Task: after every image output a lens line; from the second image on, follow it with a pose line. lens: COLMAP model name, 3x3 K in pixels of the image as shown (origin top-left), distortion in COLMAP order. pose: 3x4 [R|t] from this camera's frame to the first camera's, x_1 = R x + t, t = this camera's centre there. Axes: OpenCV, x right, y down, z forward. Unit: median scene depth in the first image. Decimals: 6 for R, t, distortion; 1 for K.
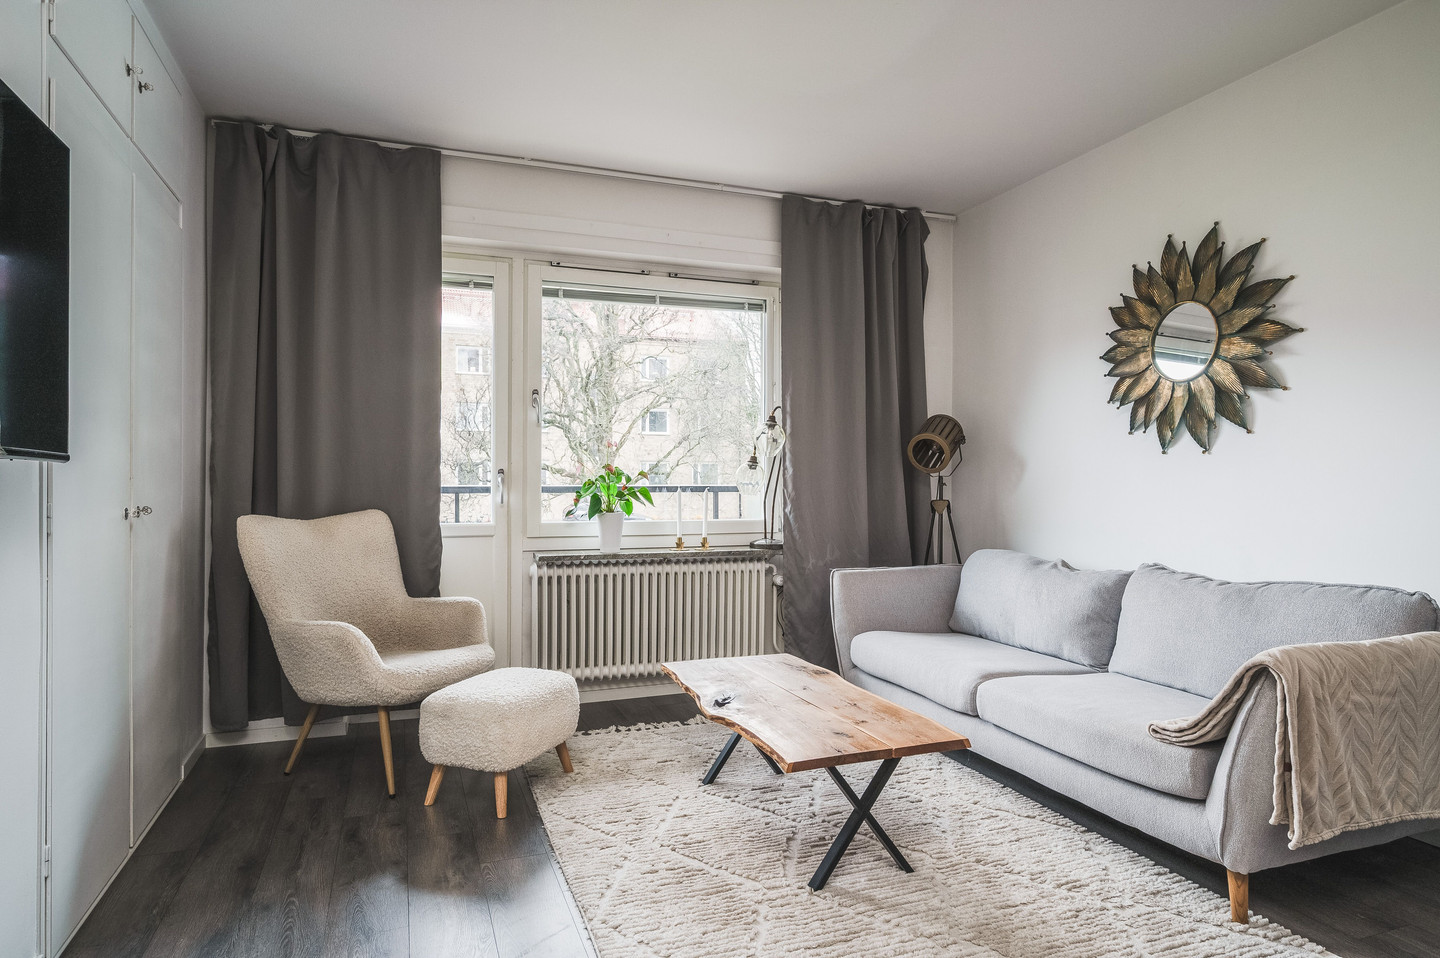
lens RADIAL K [[859.2, 0, 724.6], [0, 859.2, 474.4], [0, 0, 1]] dist [-0.003099, -0.000109]
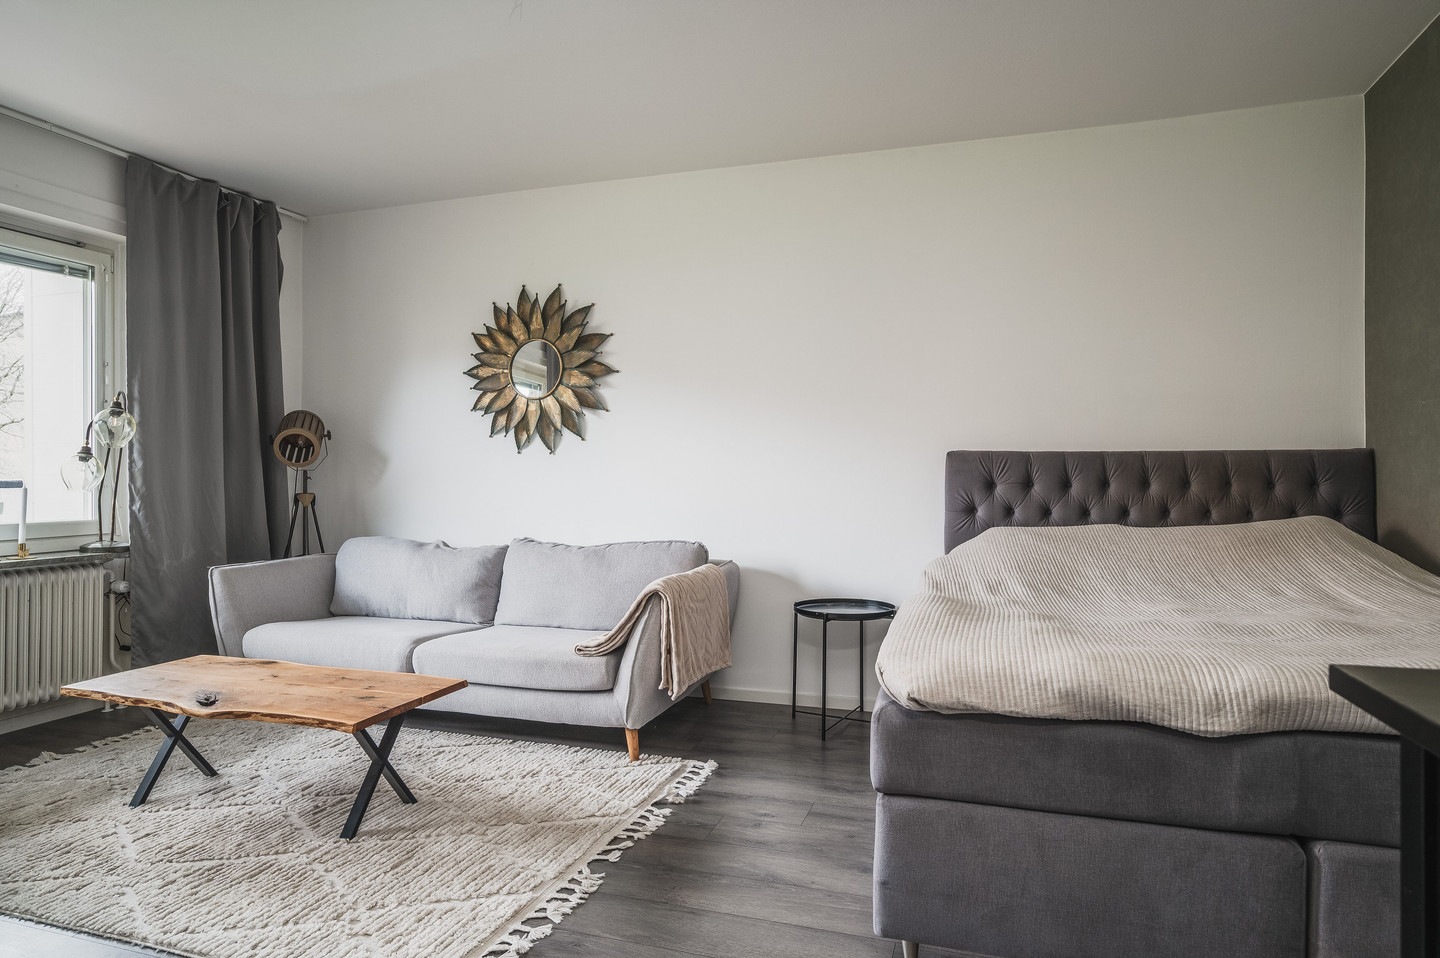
lens RADIAL K [[859.2, 0, 724.6], [0, 859.2, 474.4], [0, 0, 1]] dist [-0.003099, -0.000109]
pose [[0.629401, -0.001962, 0.777078, -0.314411], [-0.004806, 0.999968, 0.006418, -0.002554], [-0.777066, -0.007774, 0.629371, -0.058996]]
